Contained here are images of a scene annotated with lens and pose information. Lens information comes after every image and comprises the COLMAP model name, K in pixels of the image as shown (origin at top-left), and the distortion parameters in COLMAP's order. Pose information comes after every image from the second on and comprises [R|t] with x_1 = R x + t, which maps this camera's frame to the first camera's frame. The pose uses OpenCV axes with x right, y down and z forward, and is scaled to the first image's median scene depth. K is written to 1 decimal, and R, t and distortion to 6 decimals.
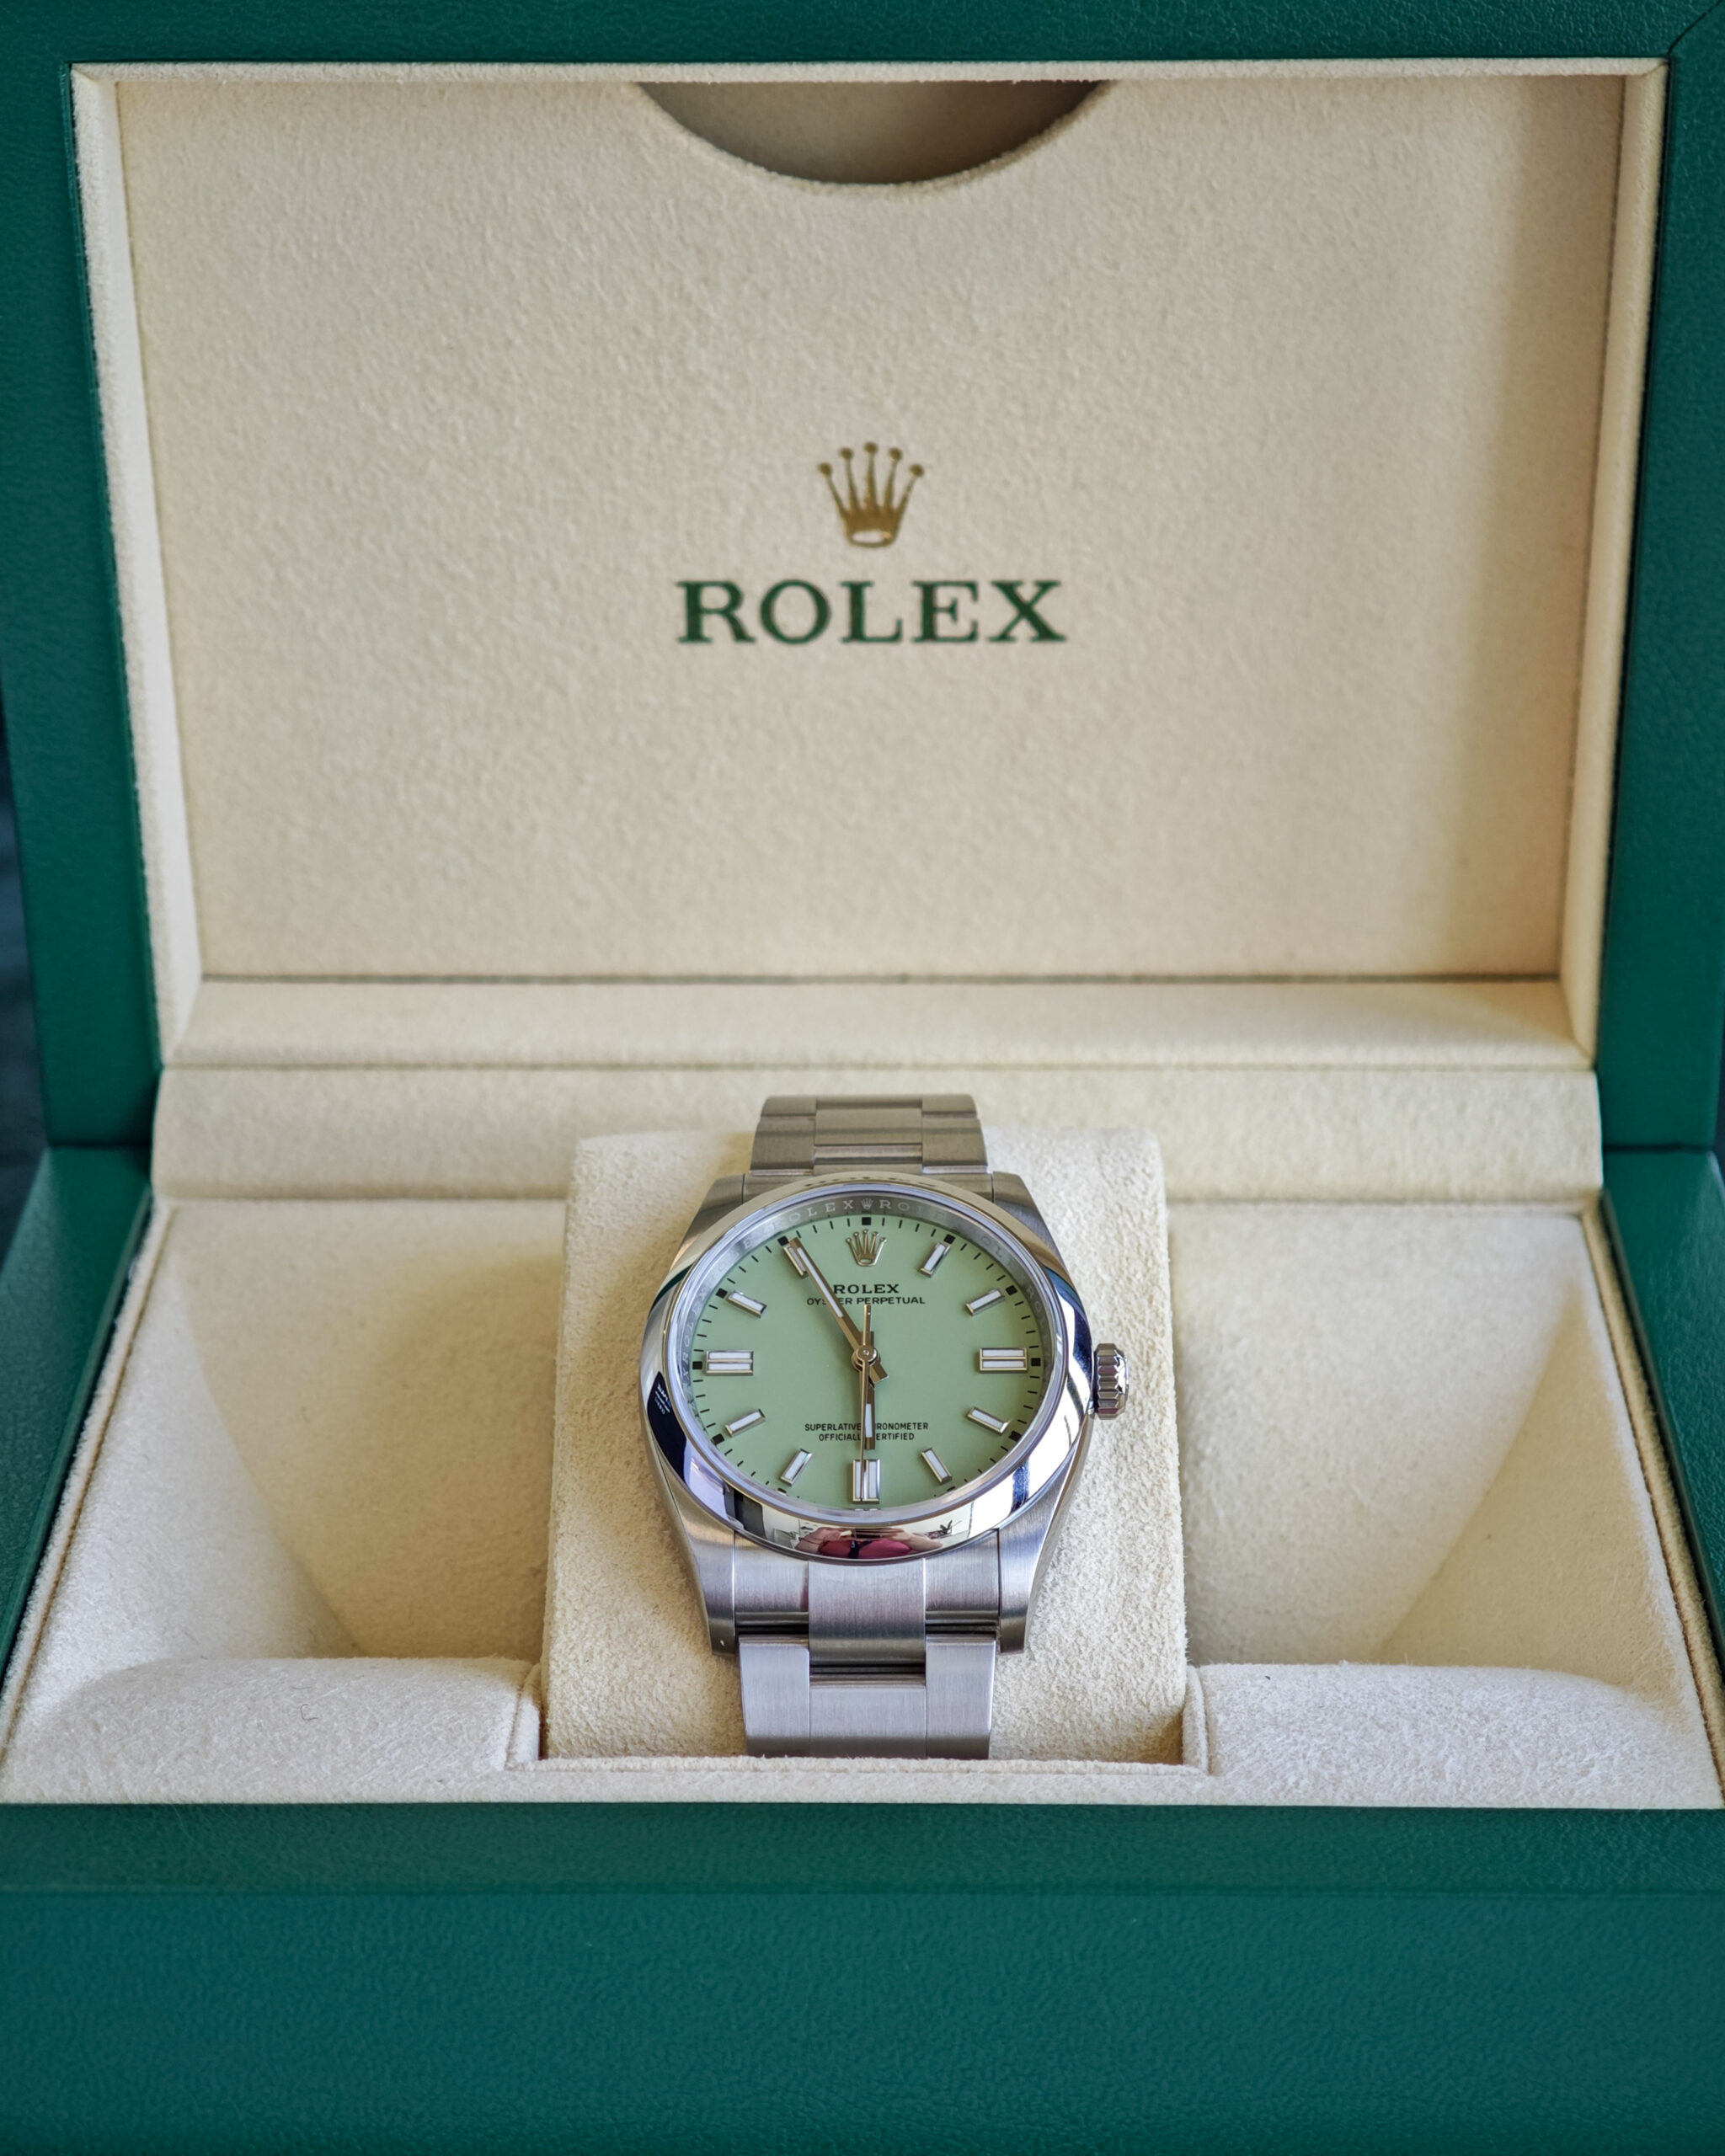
lens RADIAL K [[5262.3, 0, 841.6], [0, 5262.3, 931.5], [0, 0, 1]] dist [0.717933, 0.000000]
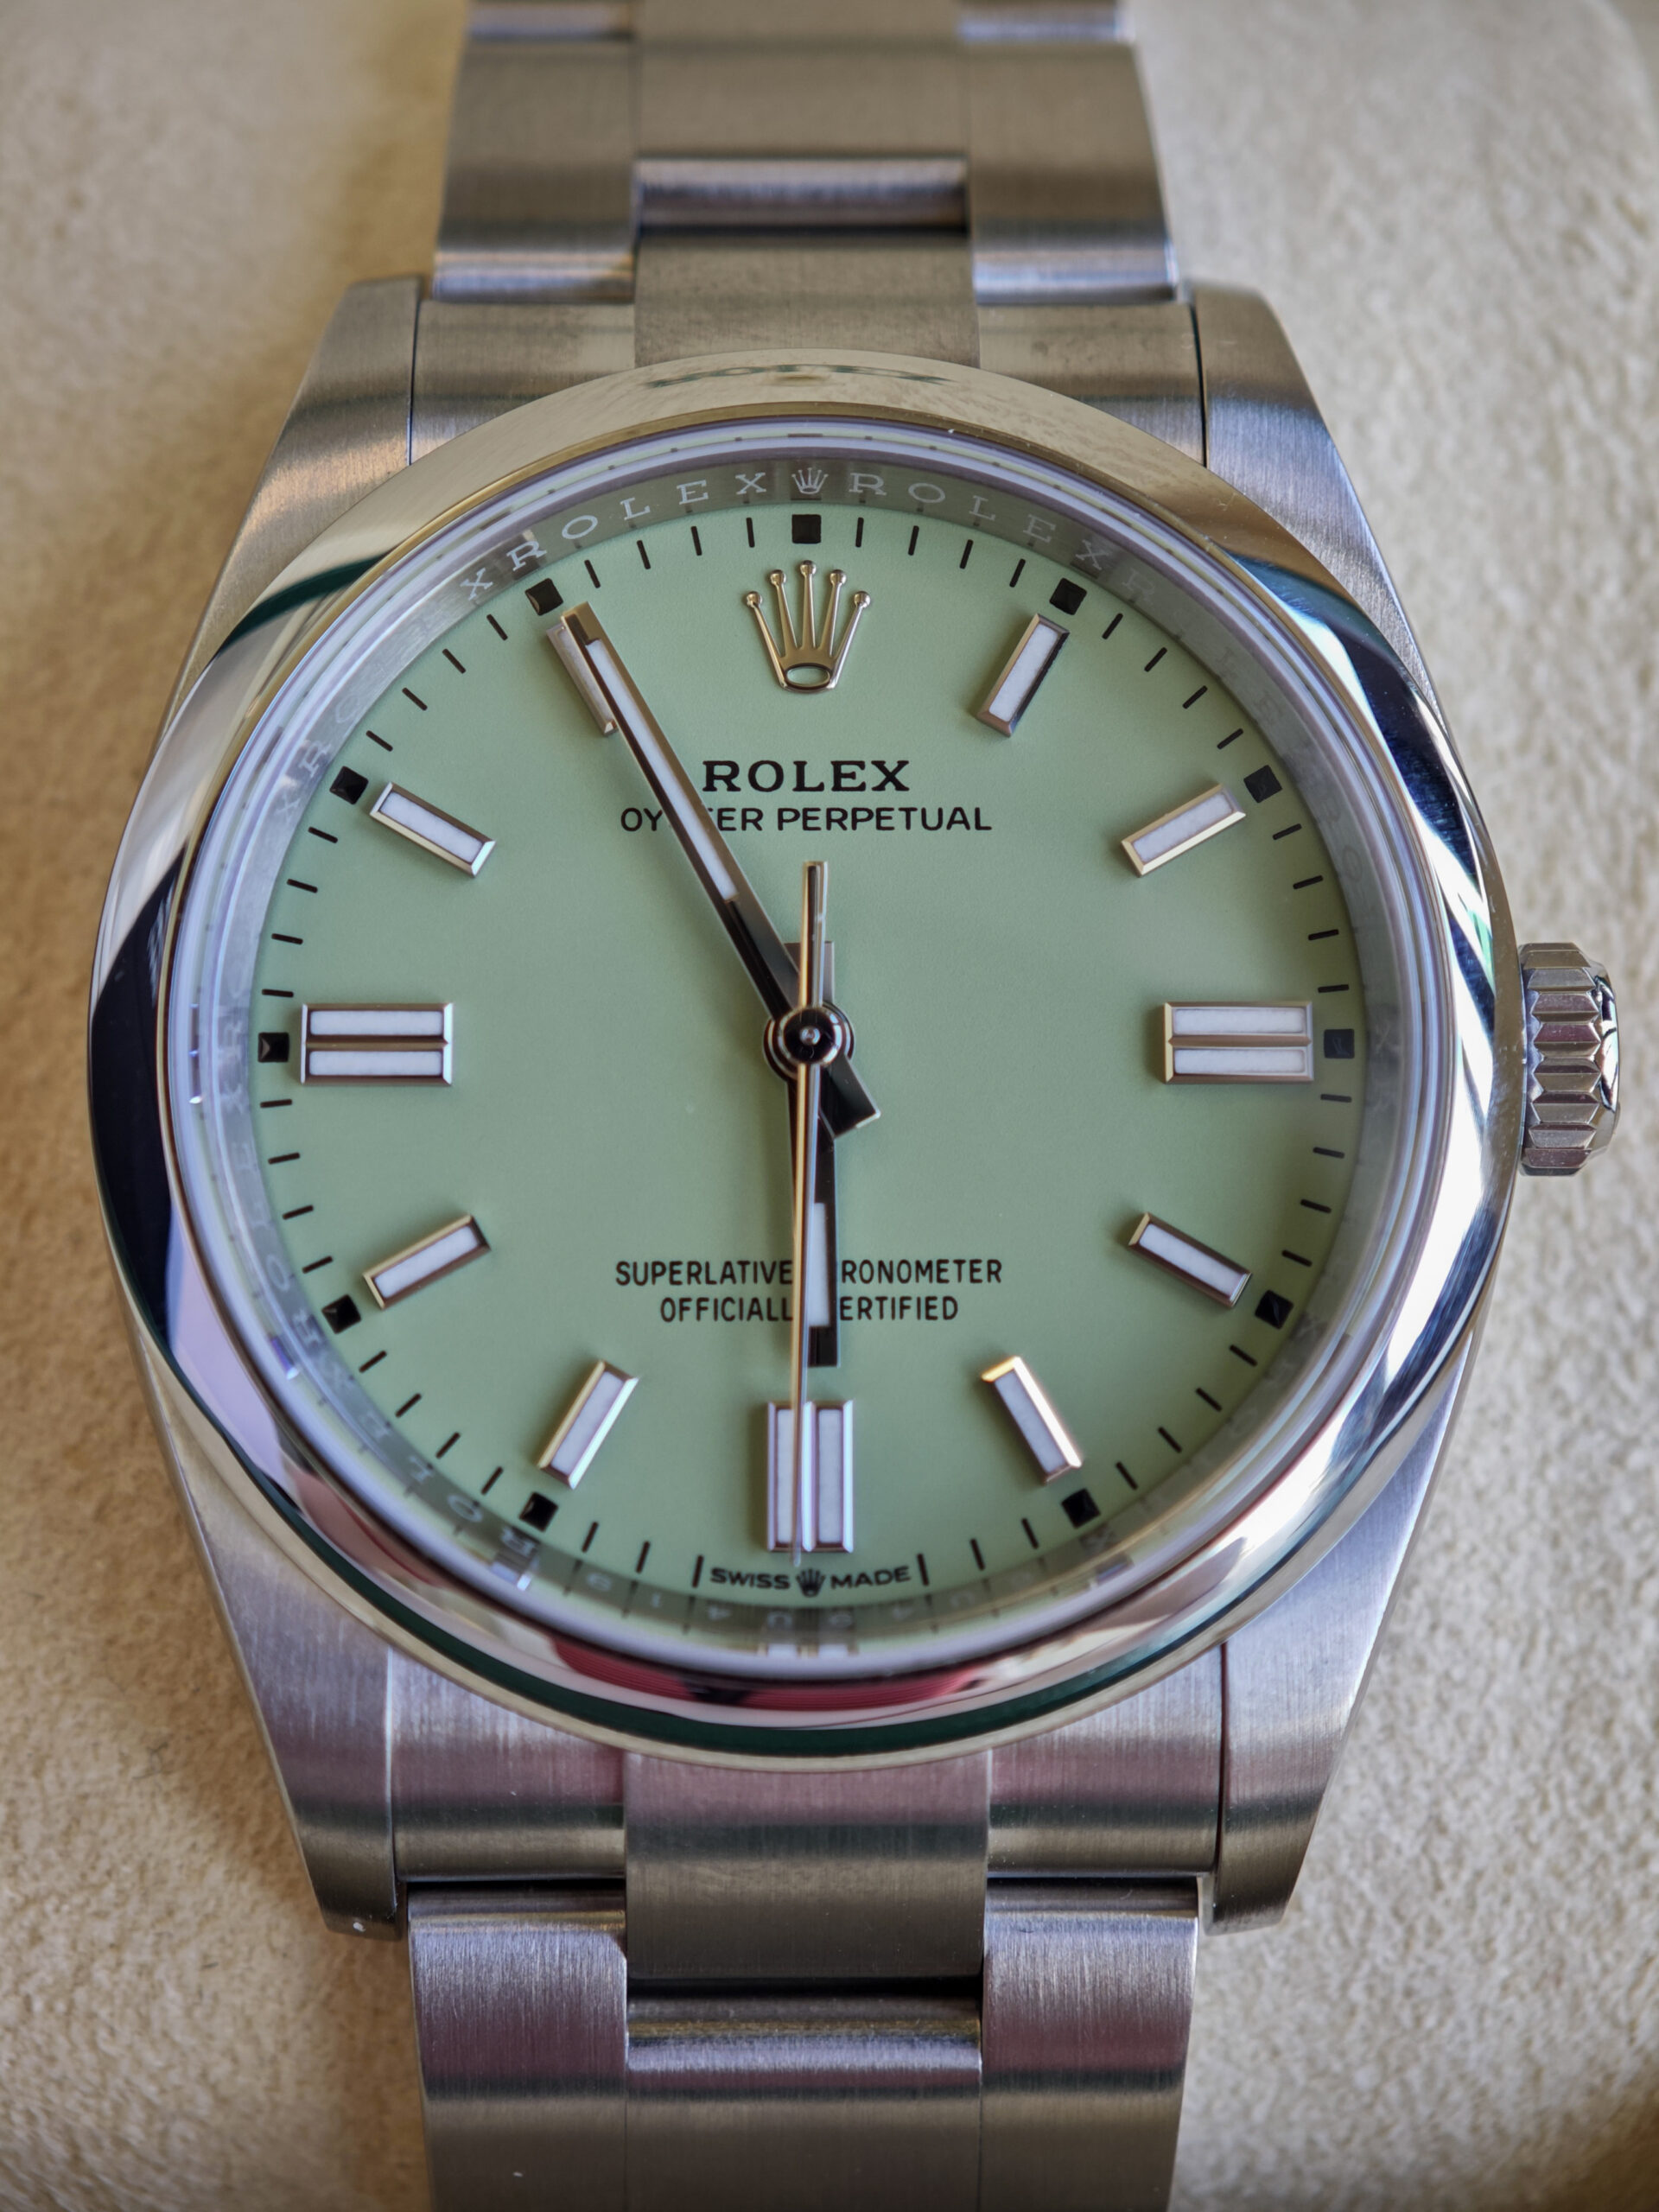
lens RADIAL K [[4884.6, 0, 834.3], [0, 4884.6, 985.5], [0, 0, 1]] dist [0.444926, 0.000000]
pose [[0.998964, 0.000519, 0.045502, -0.006531], [-0.021008, 0.892254, 0.451044, -0.049794], [-0.040366, -0.451533, 0.891341, 0.673524]]
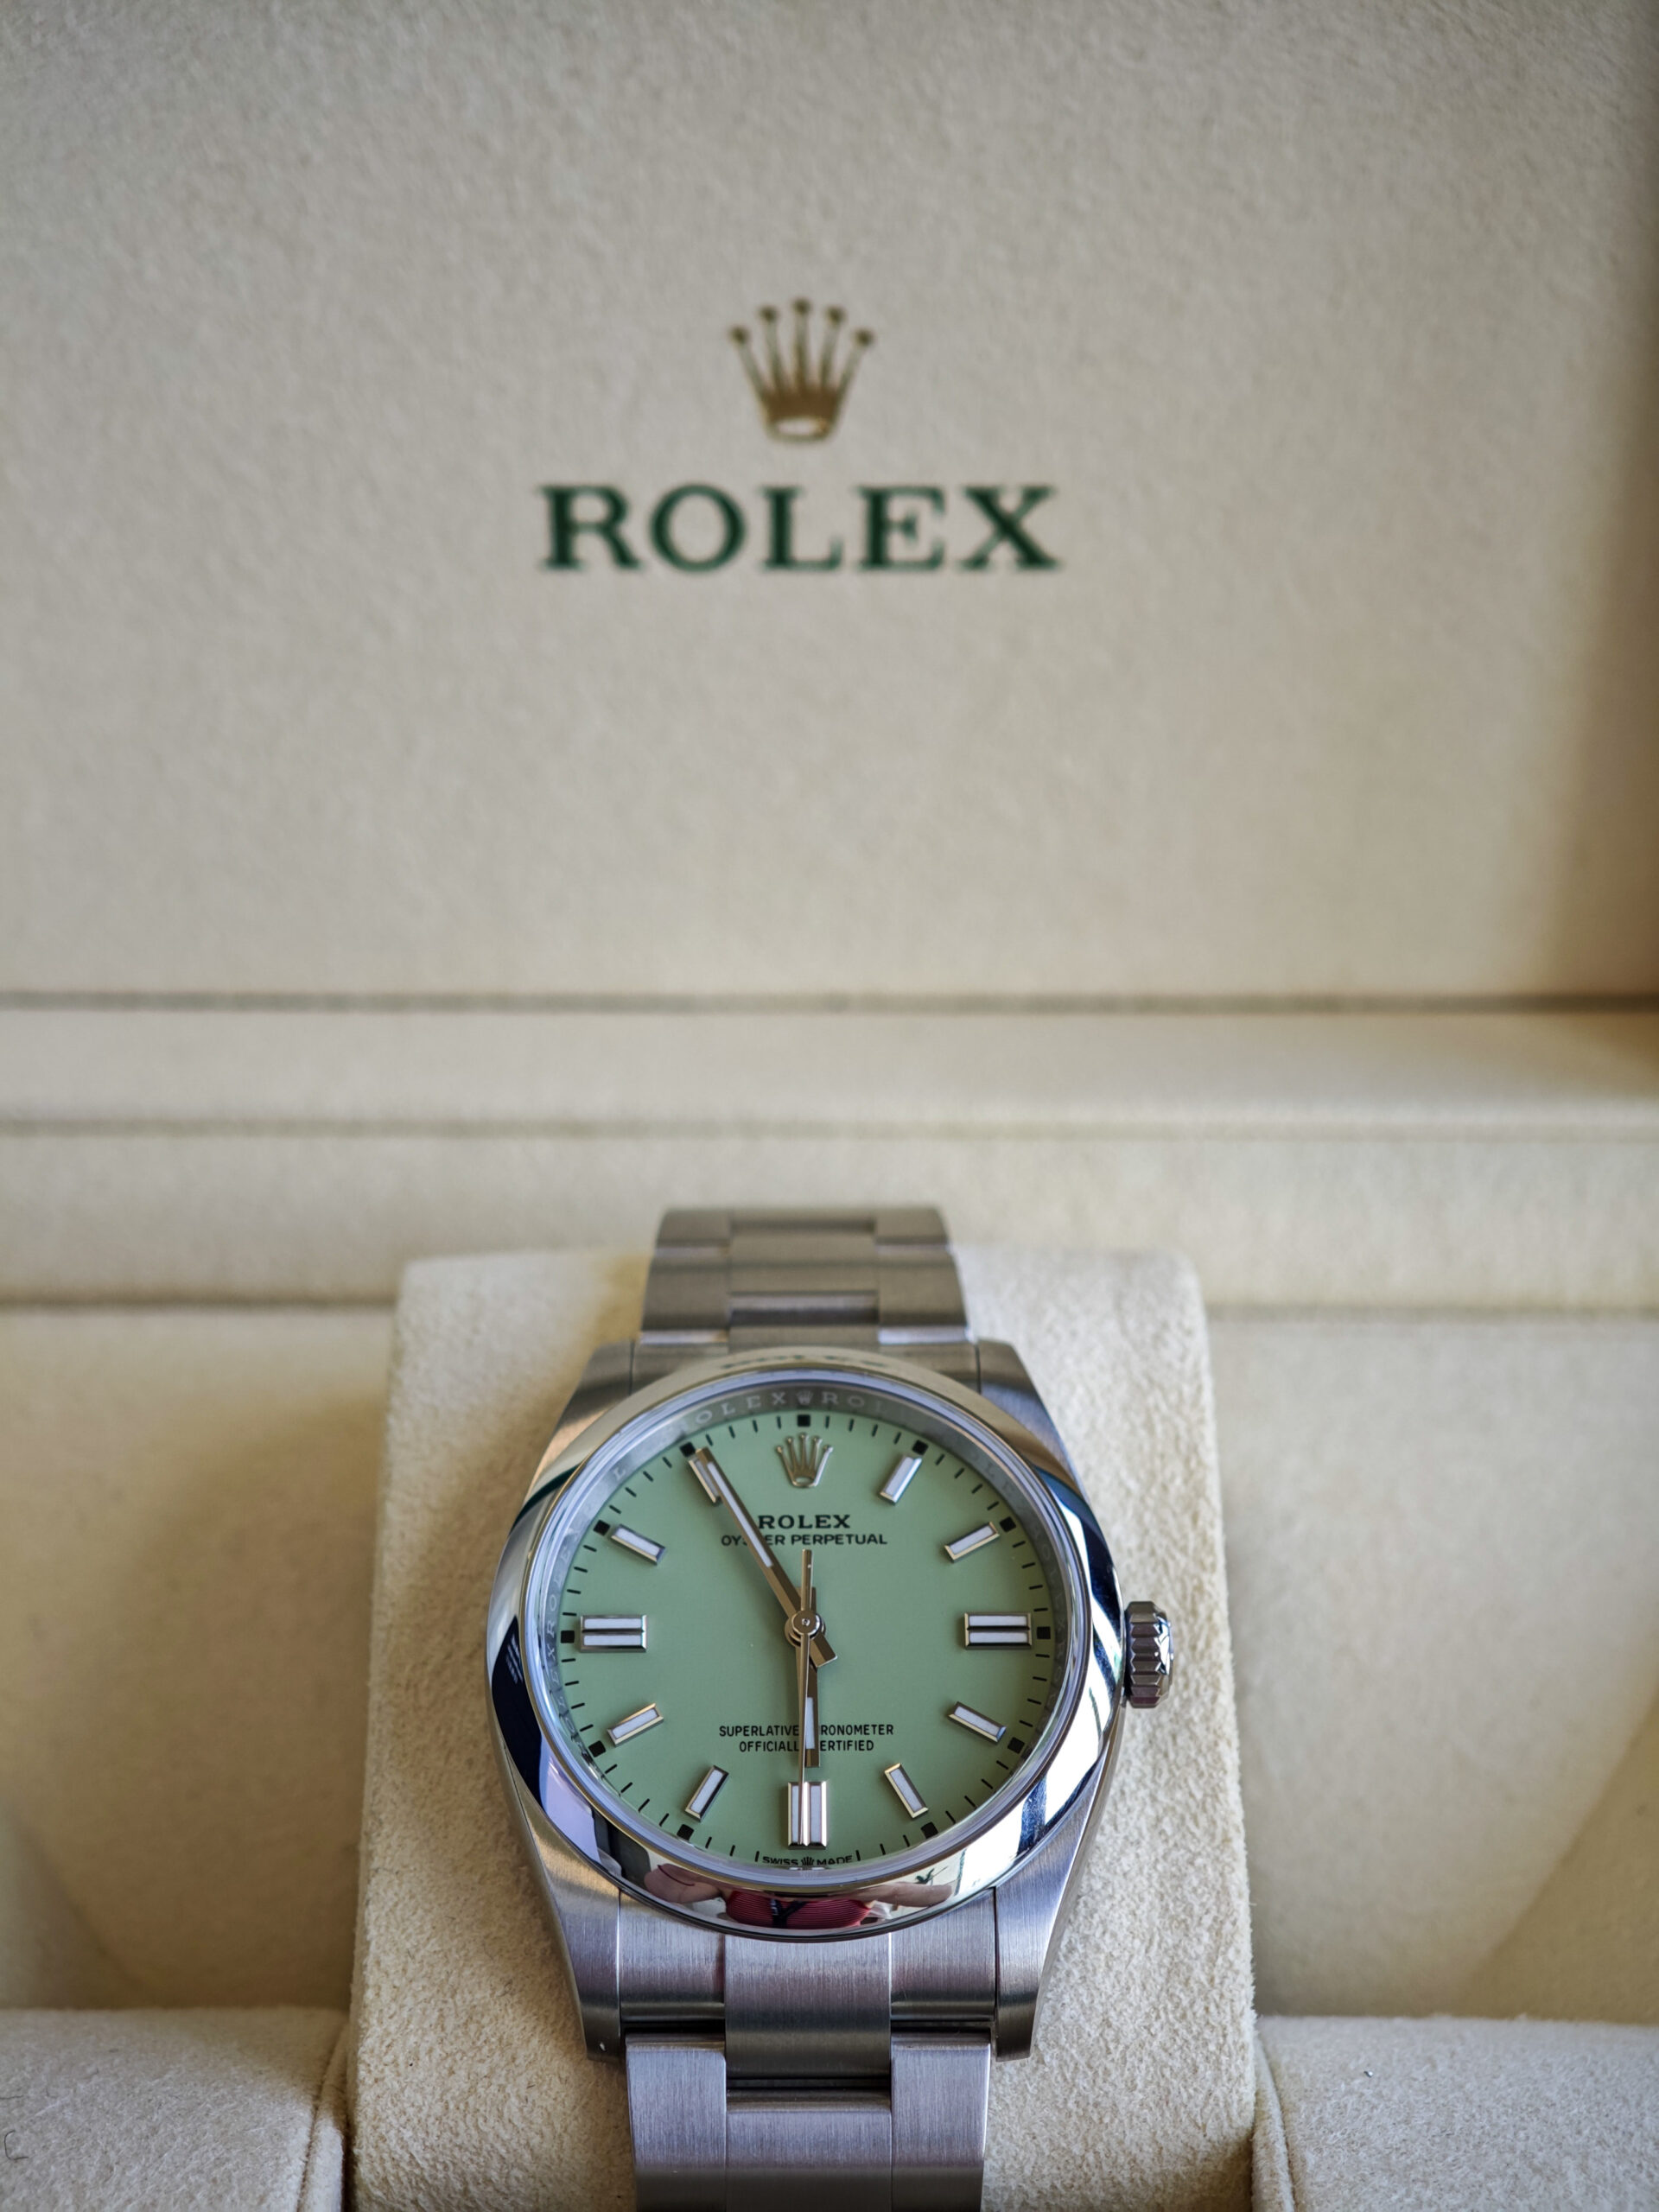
lens RADIAL K [[4884.6, 0, 768.8], [0, 4884.6, 1038.4], [0, 0, 1]] dist [0.444926, 0.000000]
pose [[0.999904, 0.001244, 0.013774, -0.008612], [-0.002394, 0.996479, 0.083809, -0.048858], [-0.013621, -0.083834, 0.996387, 0.317258]]
